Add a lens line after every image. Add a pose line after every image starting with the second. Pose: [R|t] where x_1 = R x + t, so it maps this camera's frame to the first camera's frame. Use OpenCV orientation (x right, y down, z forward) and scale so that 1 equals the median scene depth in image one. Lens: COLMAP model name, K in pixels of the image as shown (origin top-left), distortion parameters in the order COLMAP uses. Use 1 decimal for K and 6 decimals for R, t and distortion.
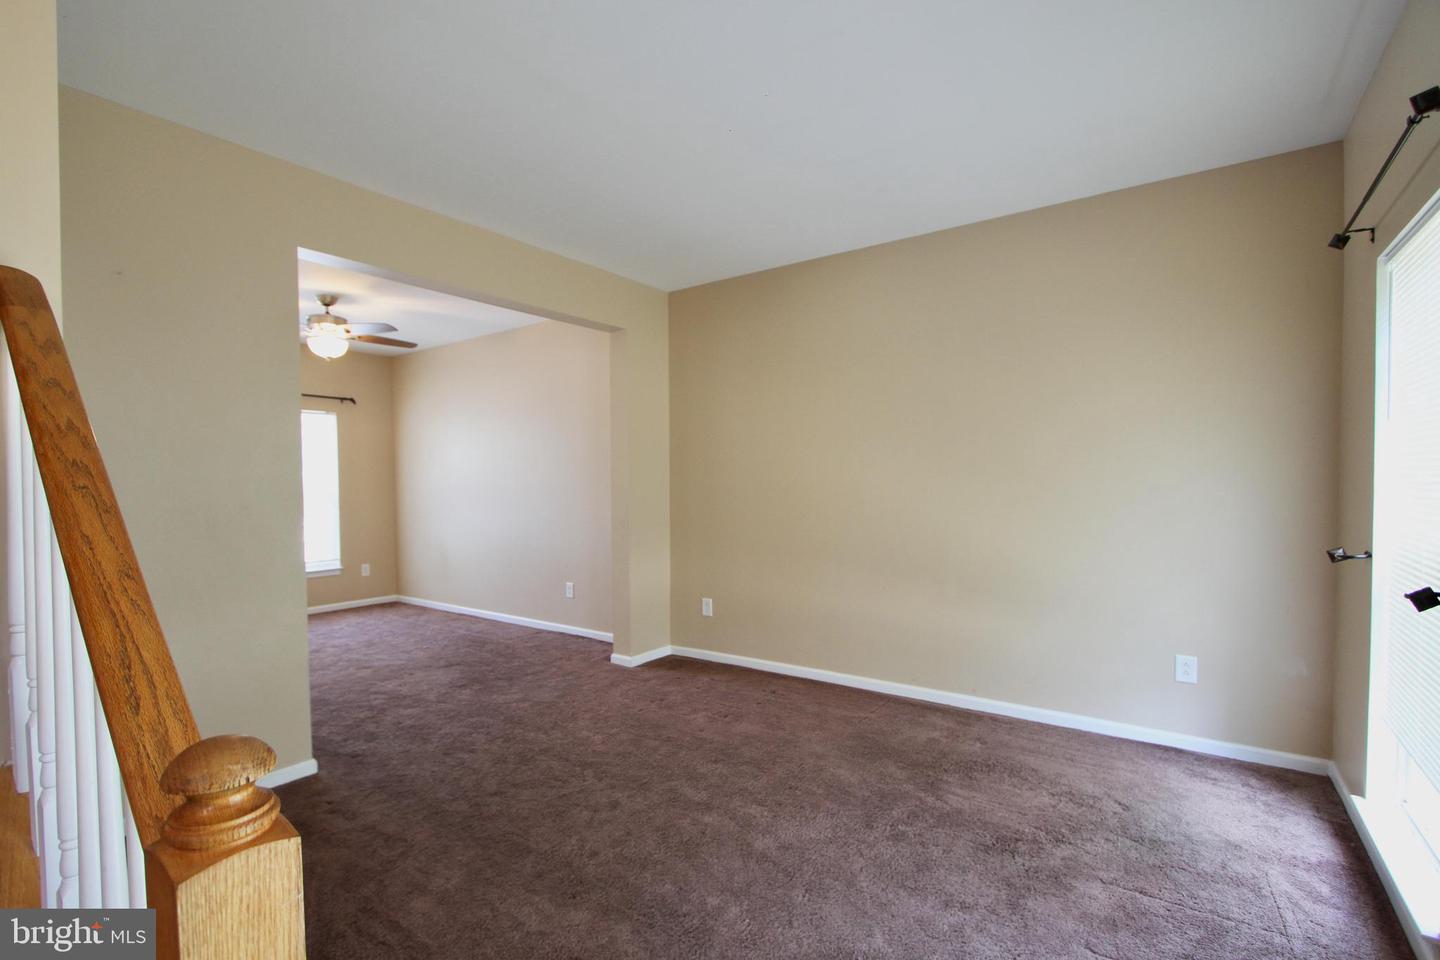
lens RADIAL K [[657.5, 0, 721.4], [0, 657.5, 481.4], [0, 0, 1]] dist [-0.019259, 0.004182]
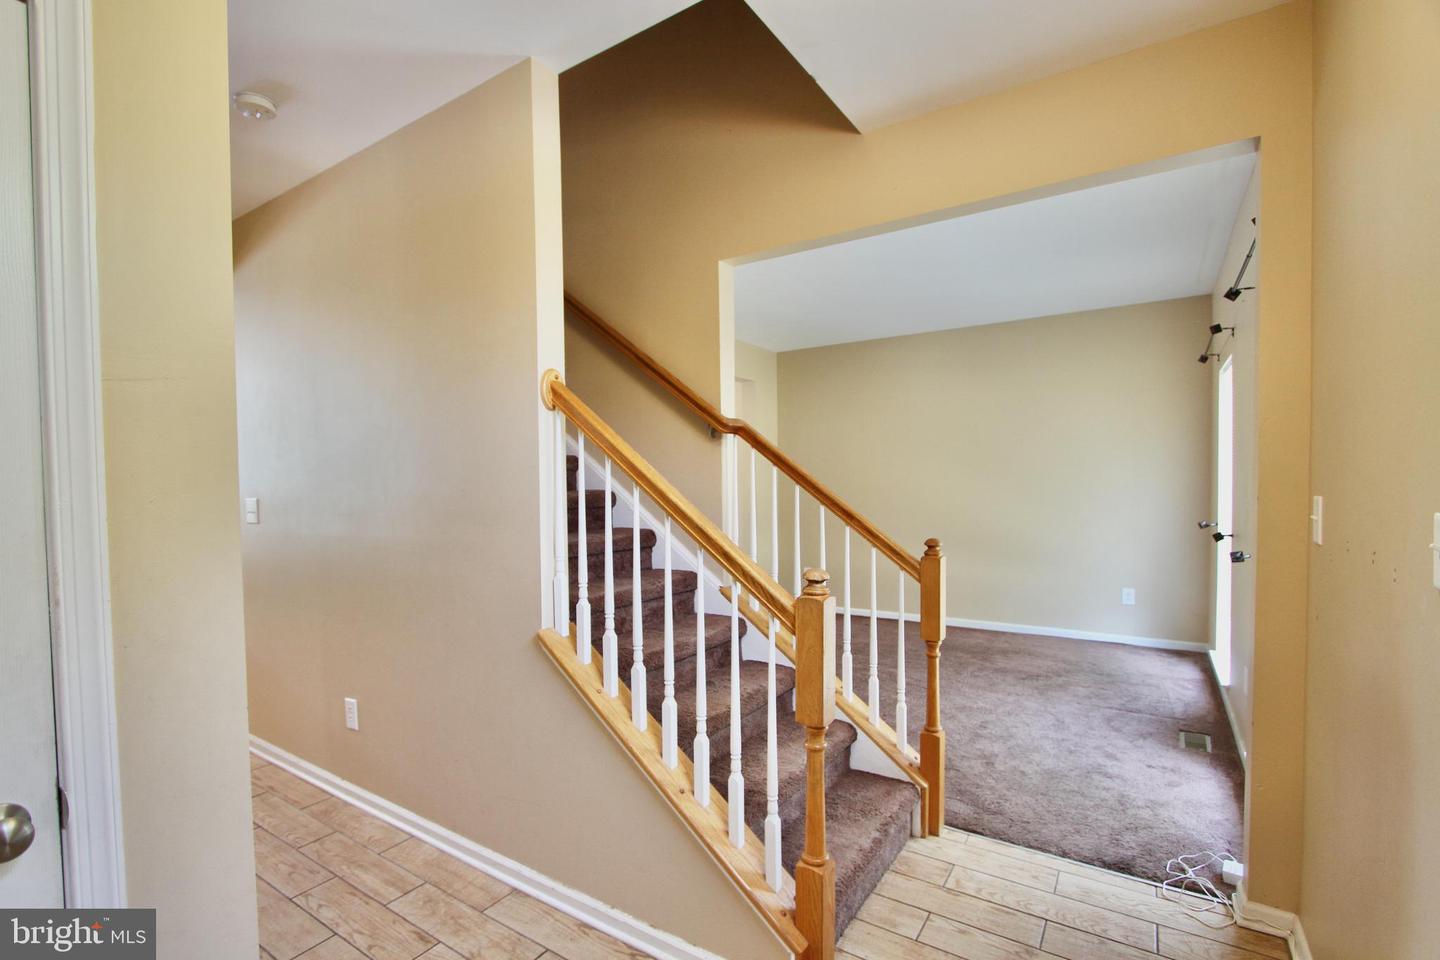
lens RADIAL K [[657.5, 0, 718.2], [0, 657.5, 485.6], [0, 0, 1]] dist [-0.019259, 0.004182]
pose [[0.999278, -0.002209, 0.037940, -0.524264], [0.002260, 0.999997, -0.001319, -0.001346], [-0.037937, 0.001404, 0.999279, -0.828546]]
